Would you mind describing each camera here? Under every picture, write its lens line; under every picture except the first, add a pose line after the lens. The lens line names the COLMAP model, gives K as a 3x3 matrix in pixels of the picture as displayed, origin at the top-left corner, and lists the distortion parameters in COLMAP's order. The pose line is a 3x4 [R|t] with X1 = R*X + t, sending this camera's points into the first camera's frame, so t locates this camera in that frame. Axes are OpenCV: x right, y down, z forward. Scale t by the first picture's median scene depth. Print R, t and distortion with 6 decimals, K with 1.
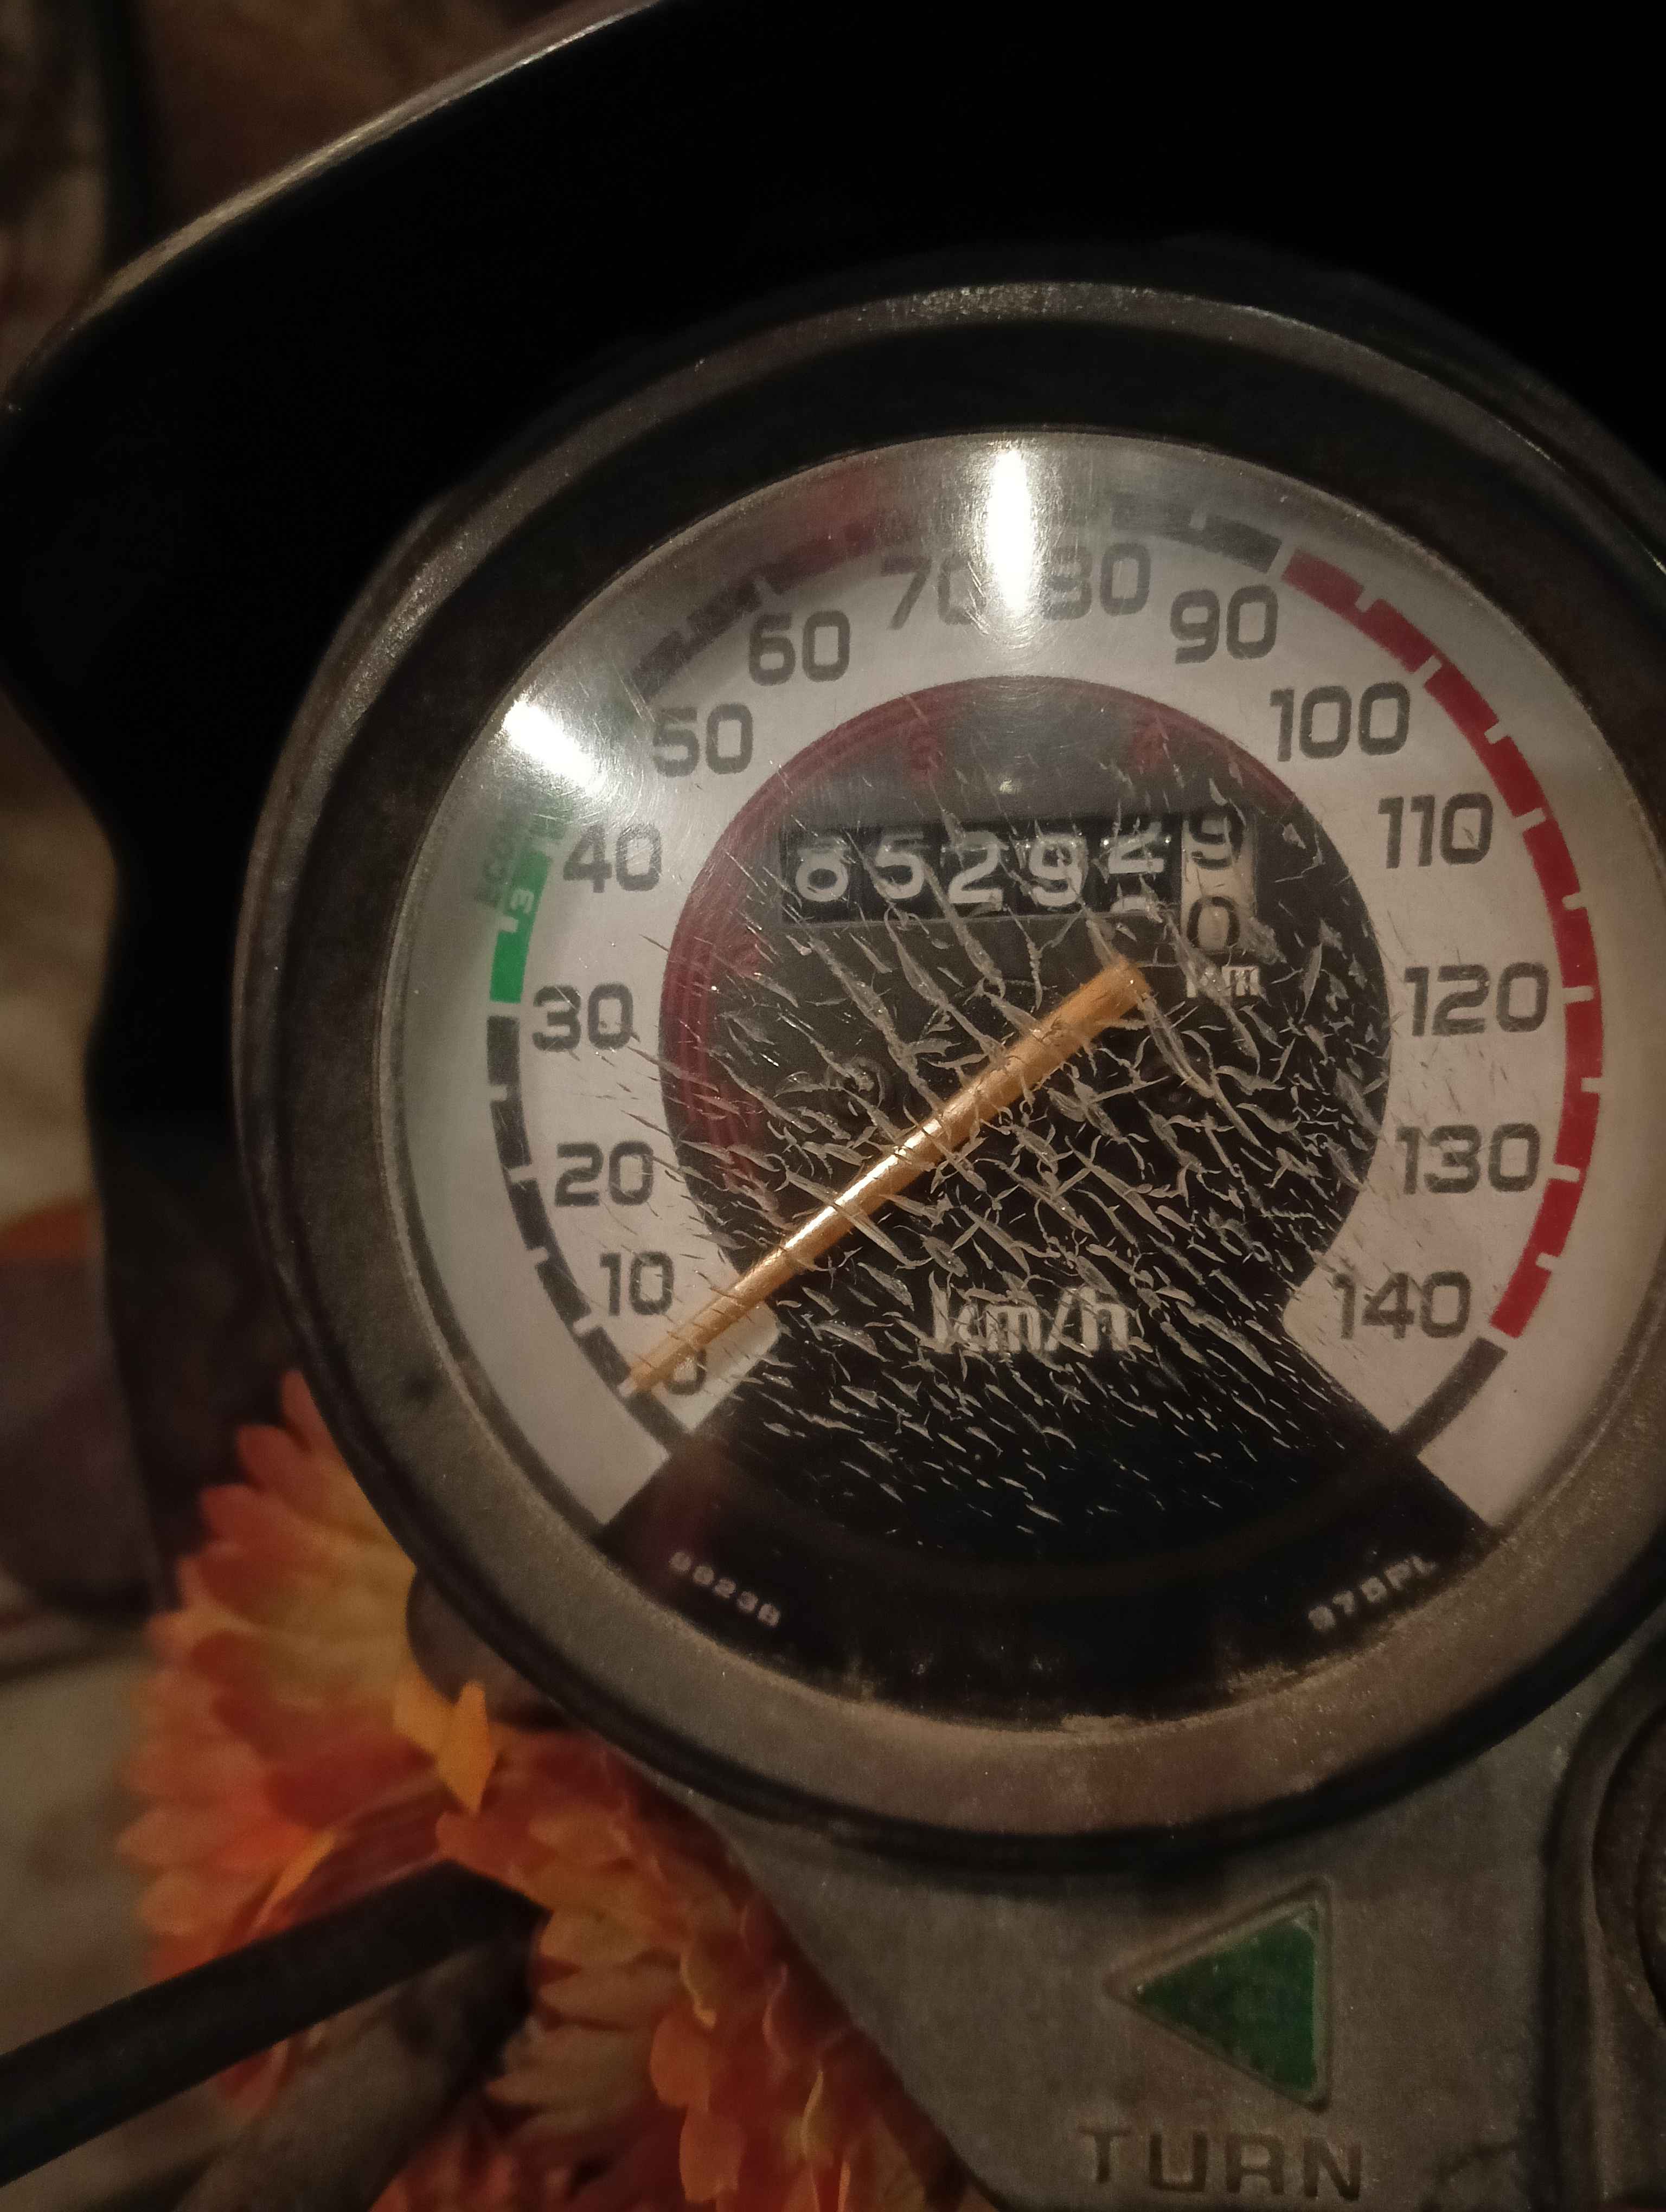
lens RADIAL K [[1964.8, 0, 829.0], [0, 1964.8, 1136.2], [0, 0, 1]] dist [0.098453, -0.213162]
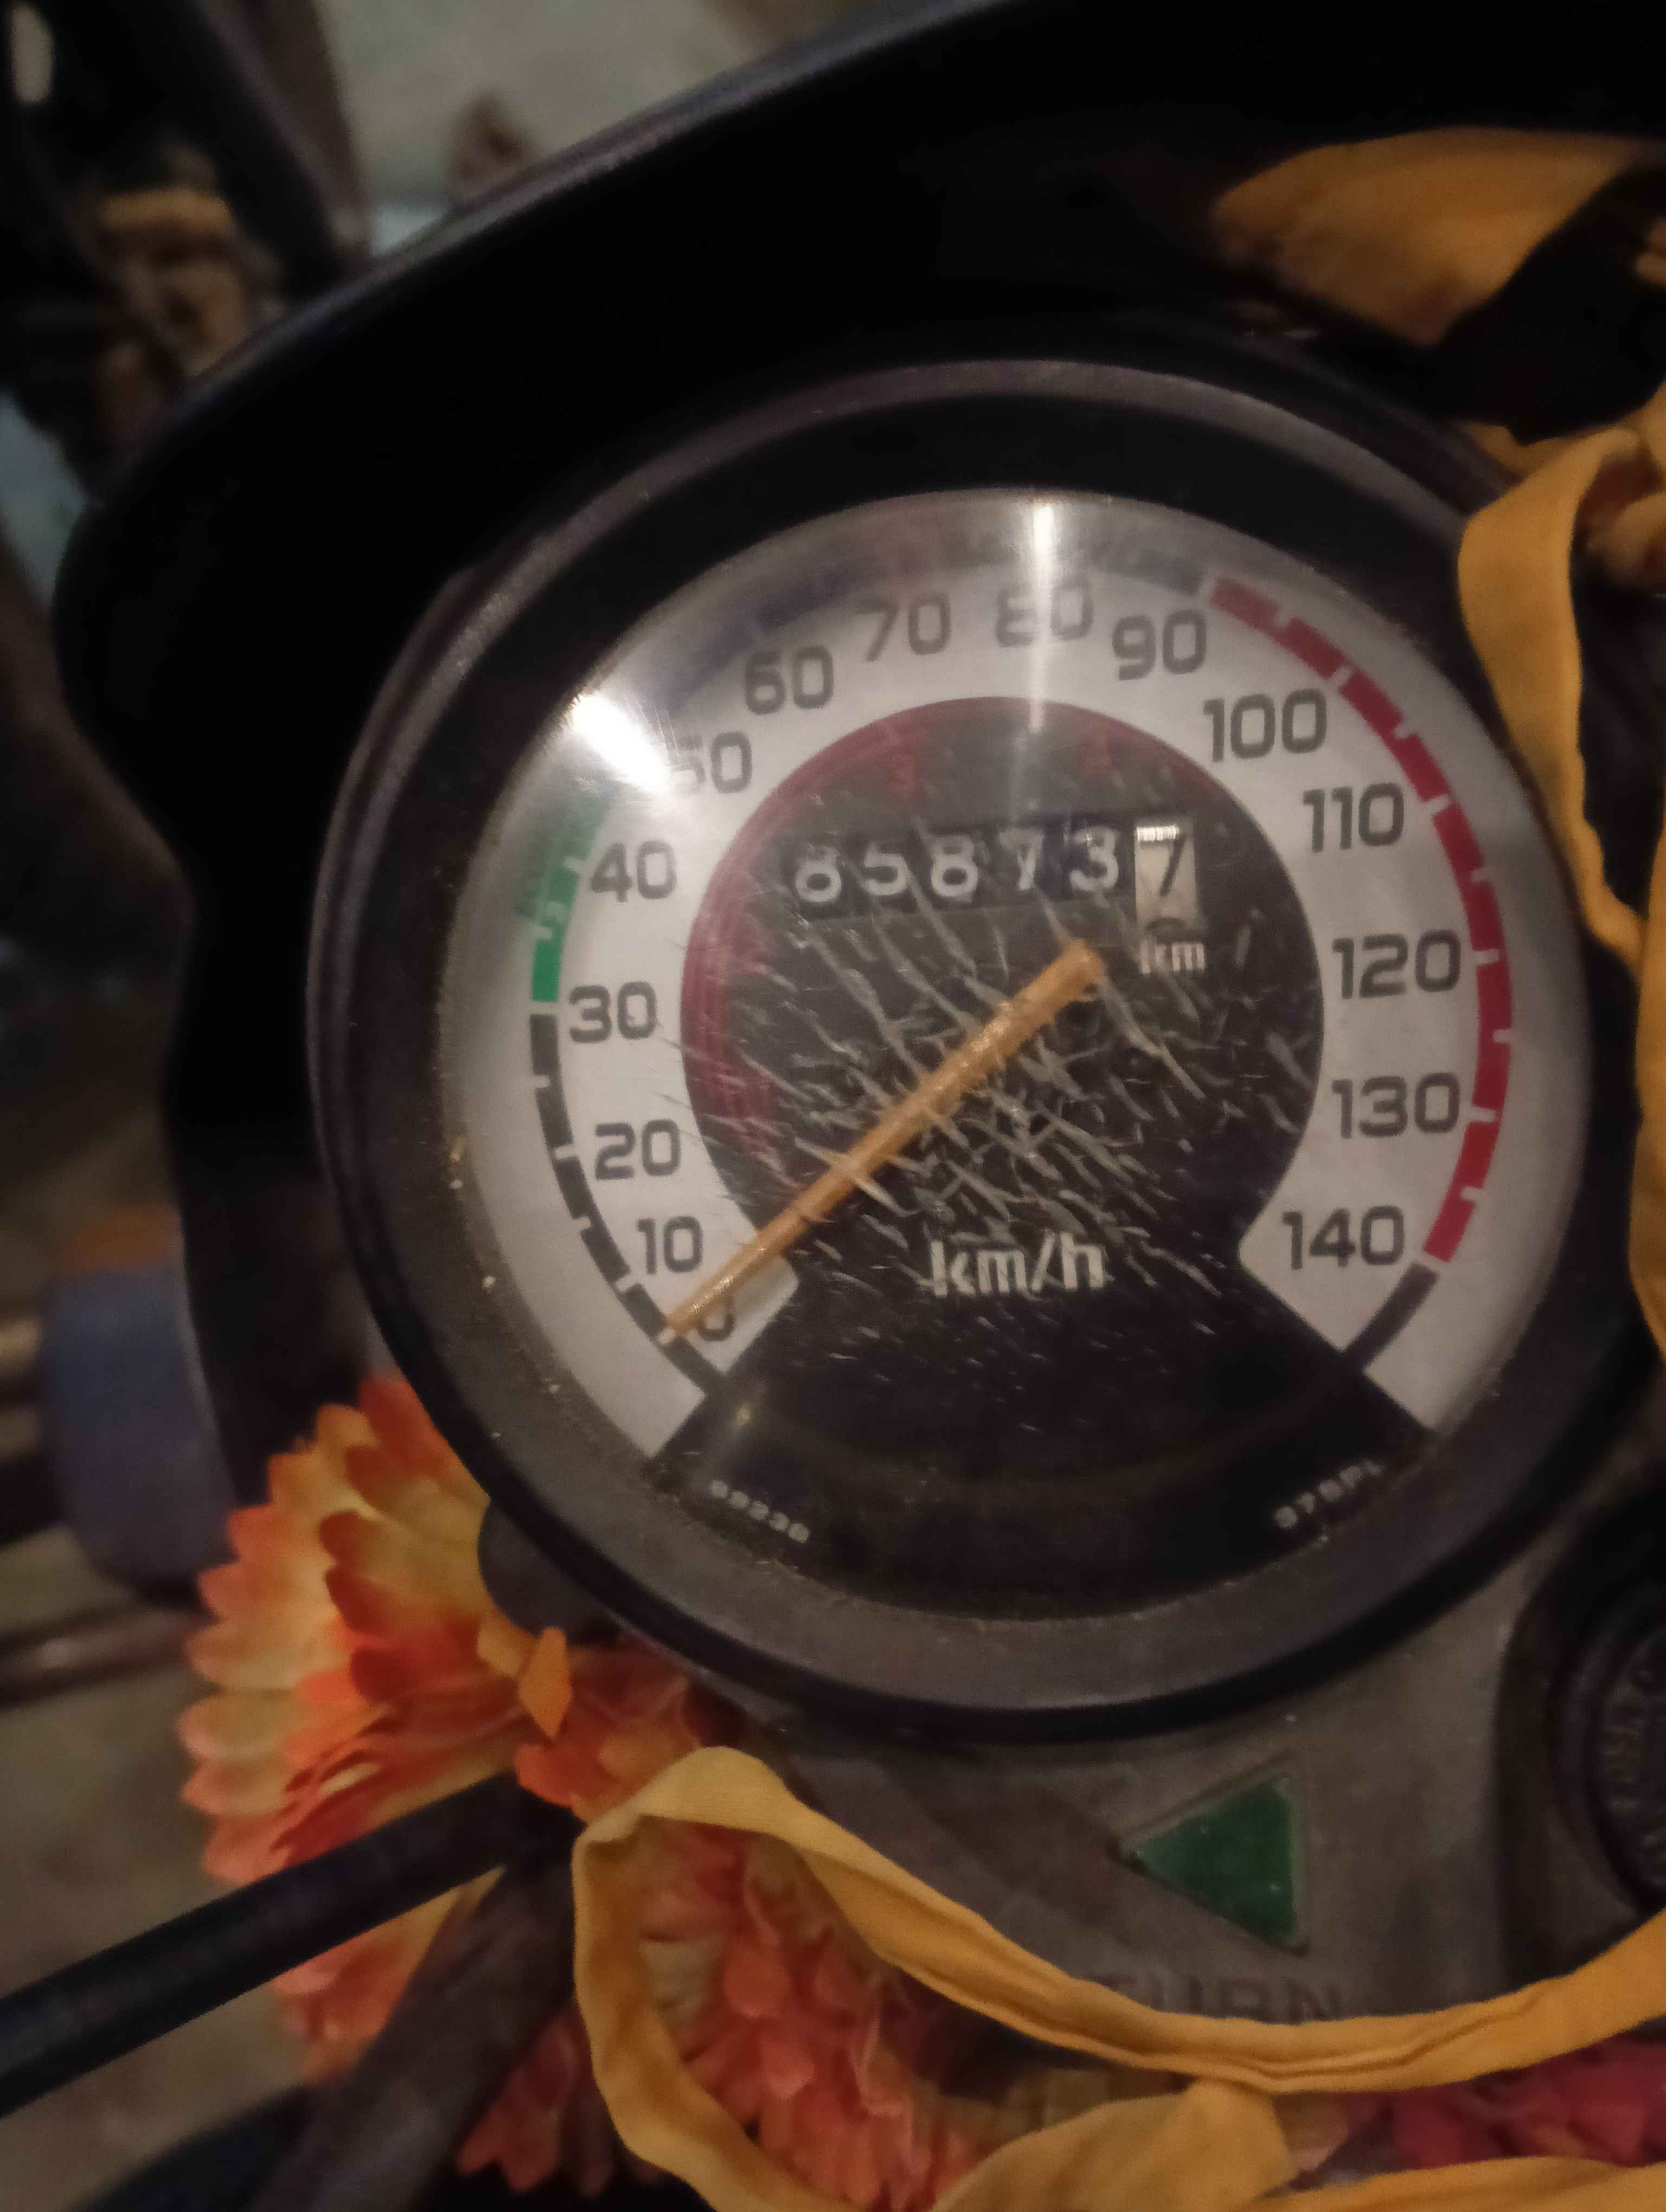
lens RADIAL K [[1900.5, 0, 833.0], [0, 1900.5, 1106.0], [0, 0, 1]] dist [0.148650, -0.412805]
pose [[0.999138, -0.038136, -0.016406, 0.019175], [0.037878, 0.999159, -0.015725, 0.016843], [0.016992, 0.015090, 0.999742, -0.104312]]
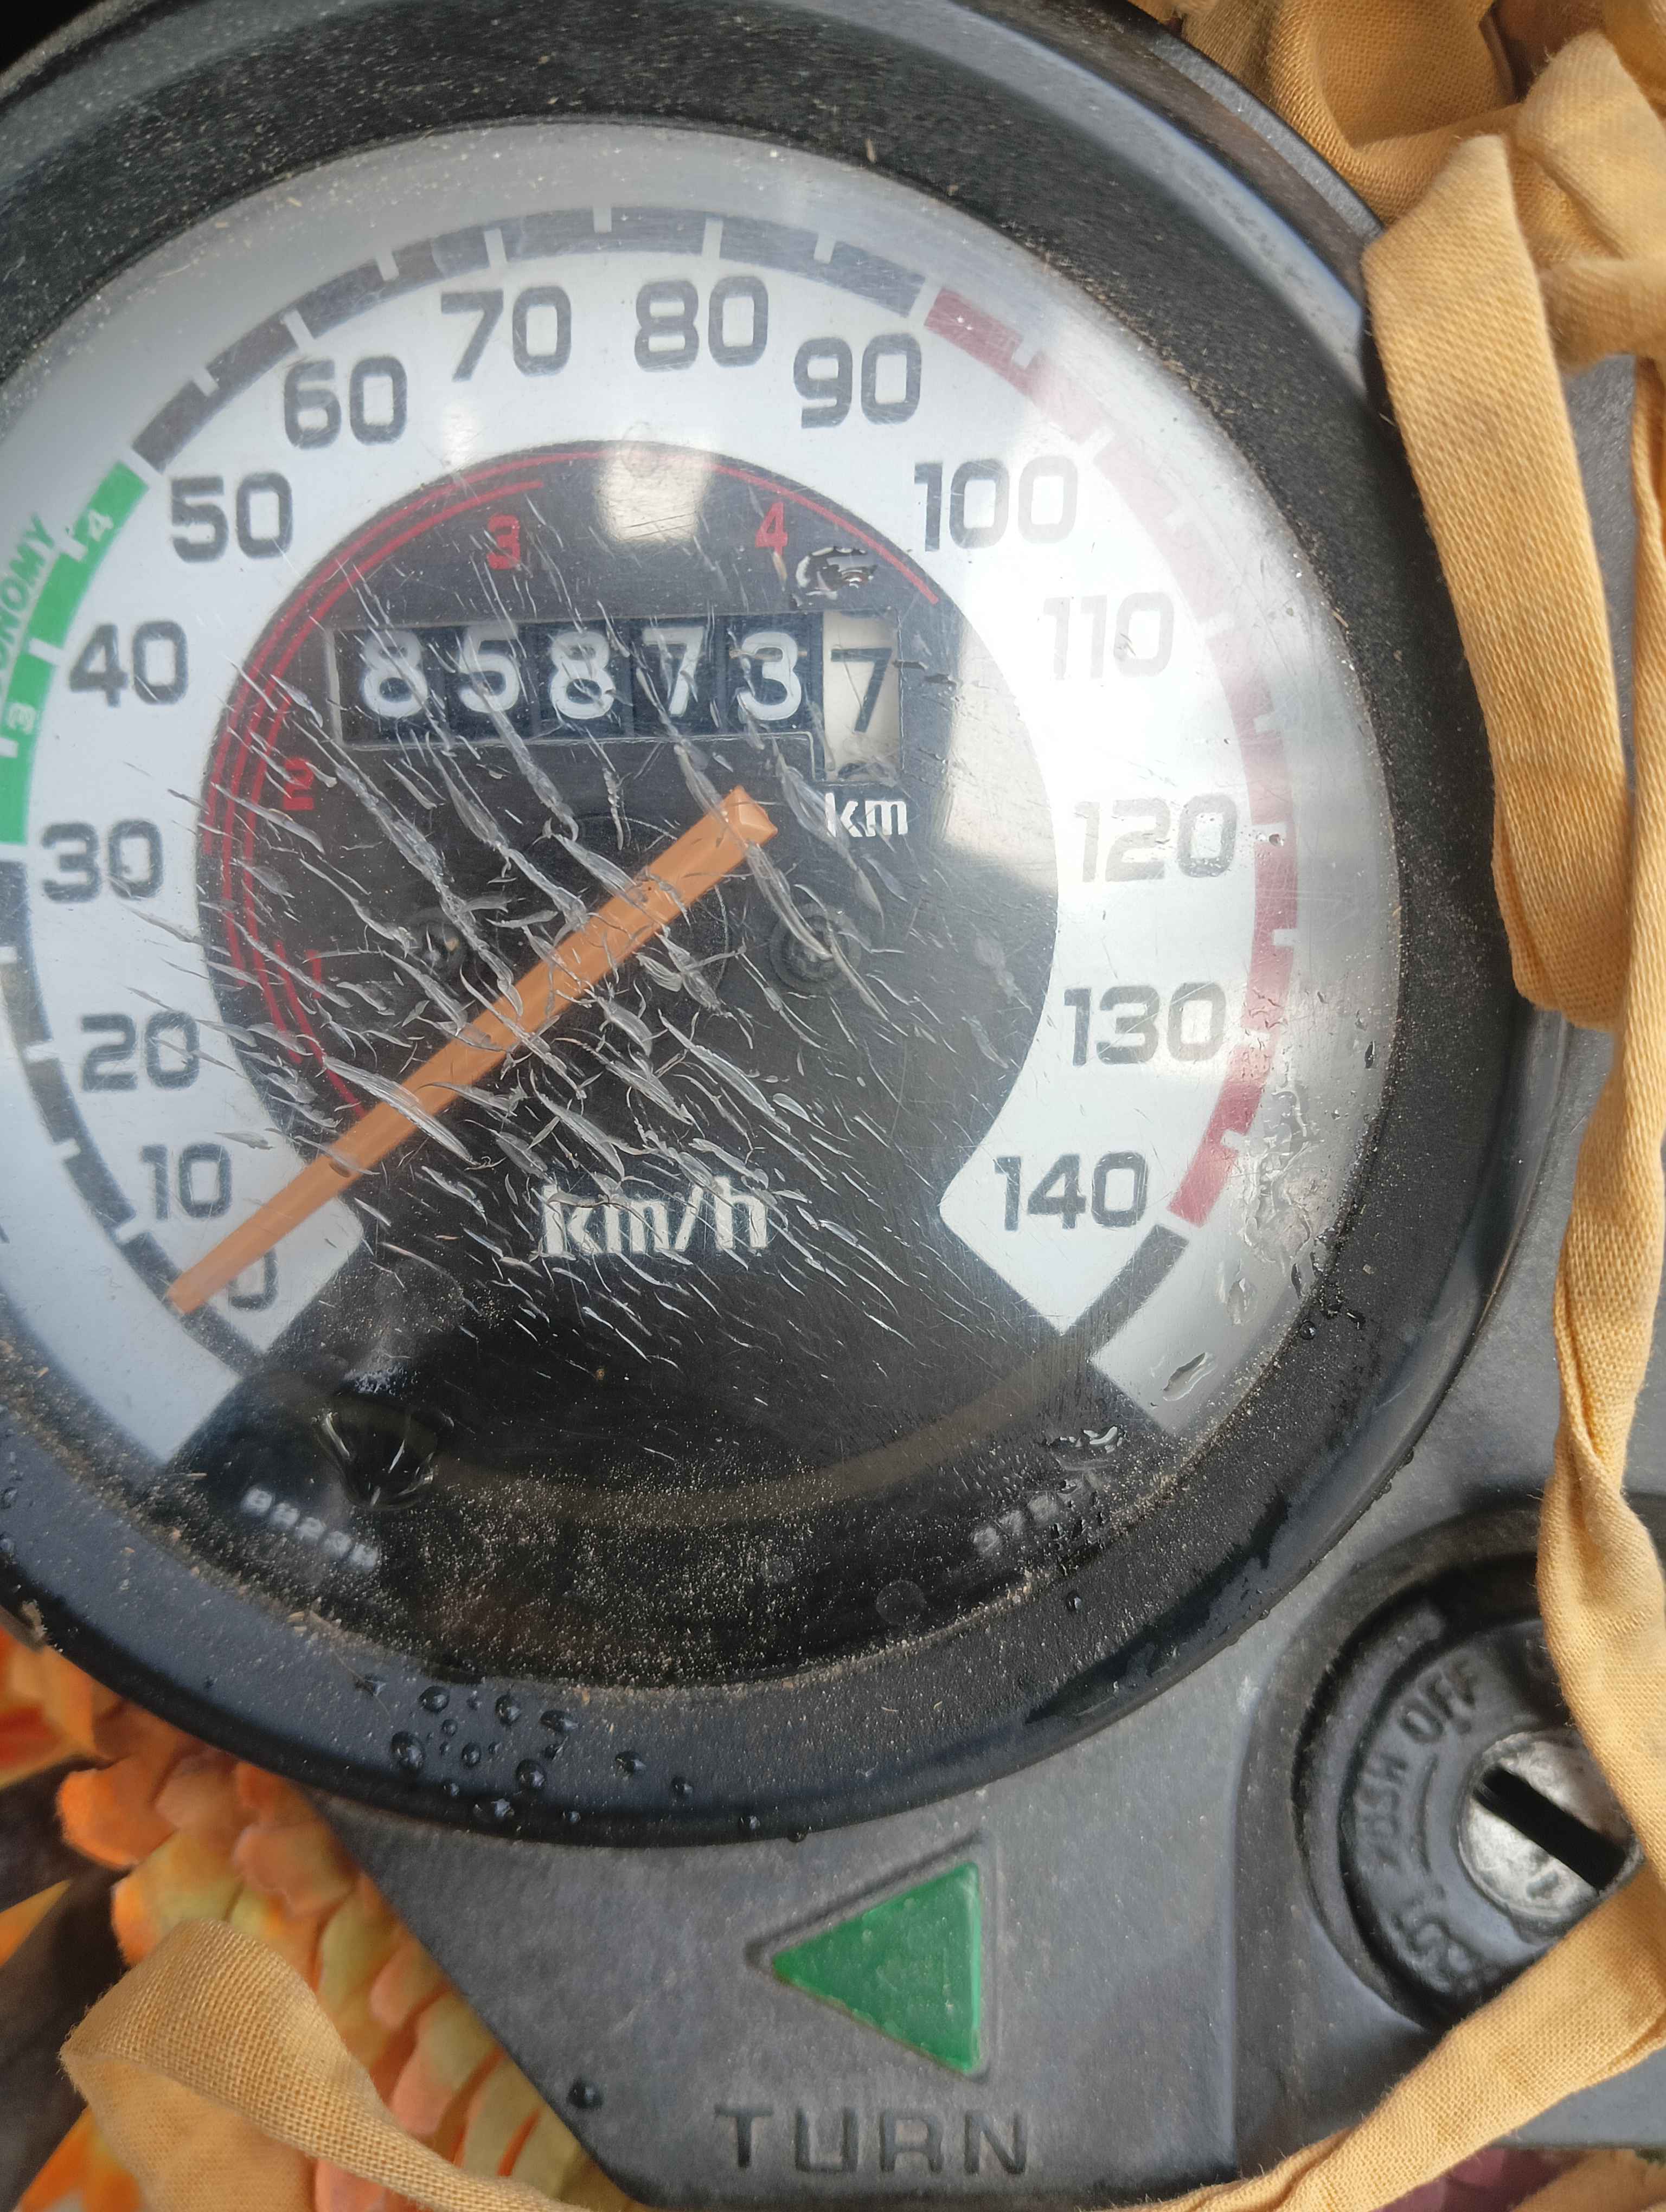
lens RADIAL K [[1900.5, 0, 833.0], [0, 1900.5, 1106.0], [0, 0, 1]] dist [0.148650, -0.412805]
pose [[0.995538, -0.018533, 0.092520, 0.109583], [0.010806, 0.996463, 0.083334, -0.023985], [-0.093737, -0.081962, 0.992217, 0.180499]]
